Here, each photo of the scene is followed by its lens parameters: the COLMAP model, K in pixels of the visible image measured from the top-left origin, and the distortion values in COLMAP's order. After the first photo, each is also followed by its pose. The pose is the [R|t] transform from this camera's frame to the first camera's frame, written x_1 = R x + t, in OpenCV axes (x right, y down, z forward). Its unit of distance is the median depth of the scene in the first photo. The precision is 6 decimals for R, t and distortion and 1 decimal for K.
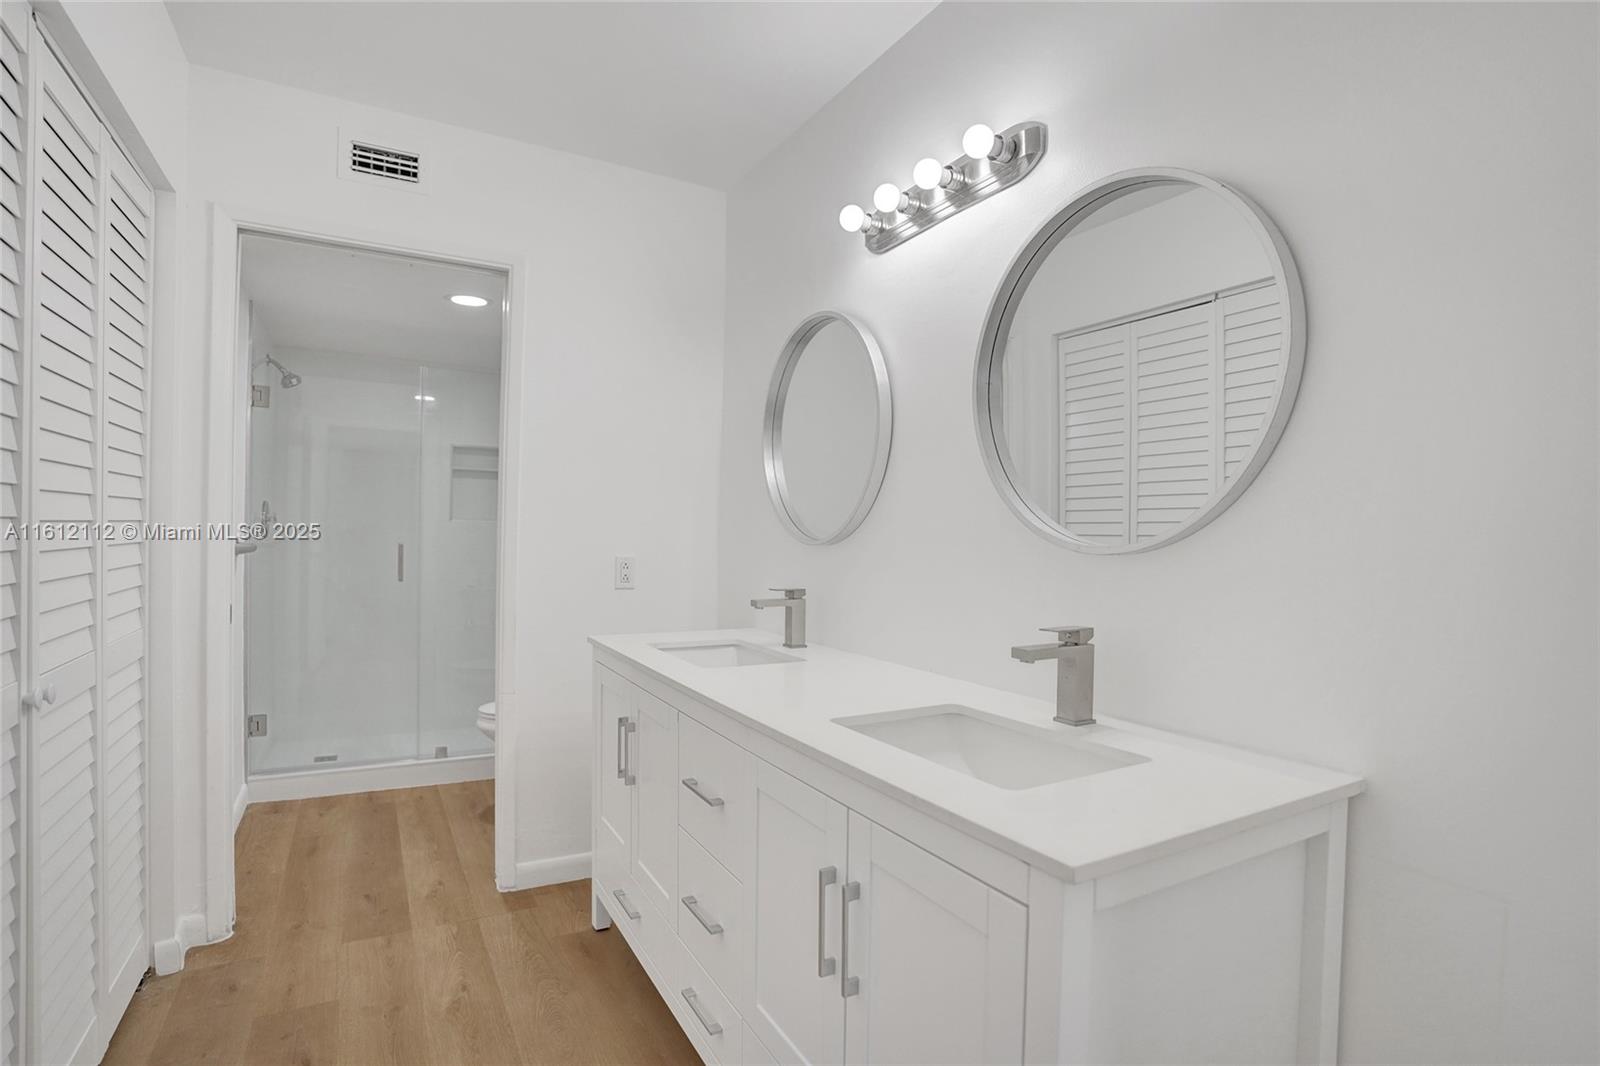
lens RADIAL K [[752.2, 0, 792.1], [0, 752.2, 527.2], [0, 0, 1]] dist [-0.000843, 0.000178]
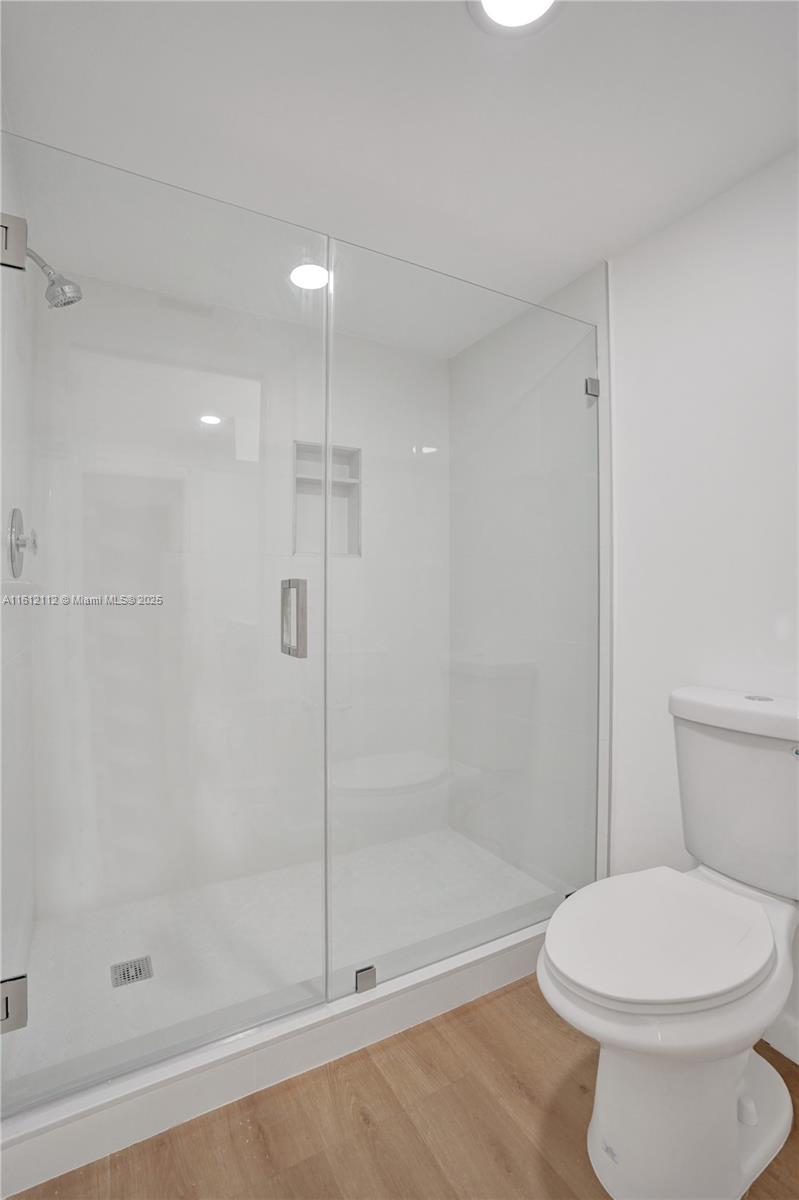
lens RADIAL K [[564.1, 0, 399.5], [0, 564.1, 600.0], [0, 0, 1]] dist [-0.000843, 0.000178]
pose [[0.999844, -0.017101, 0.004495, -0.417910], [0.017181, 0.999682, -0.018452, 0.045846], [-0.004178, 0.018526, 0.999820, 0.579043]]
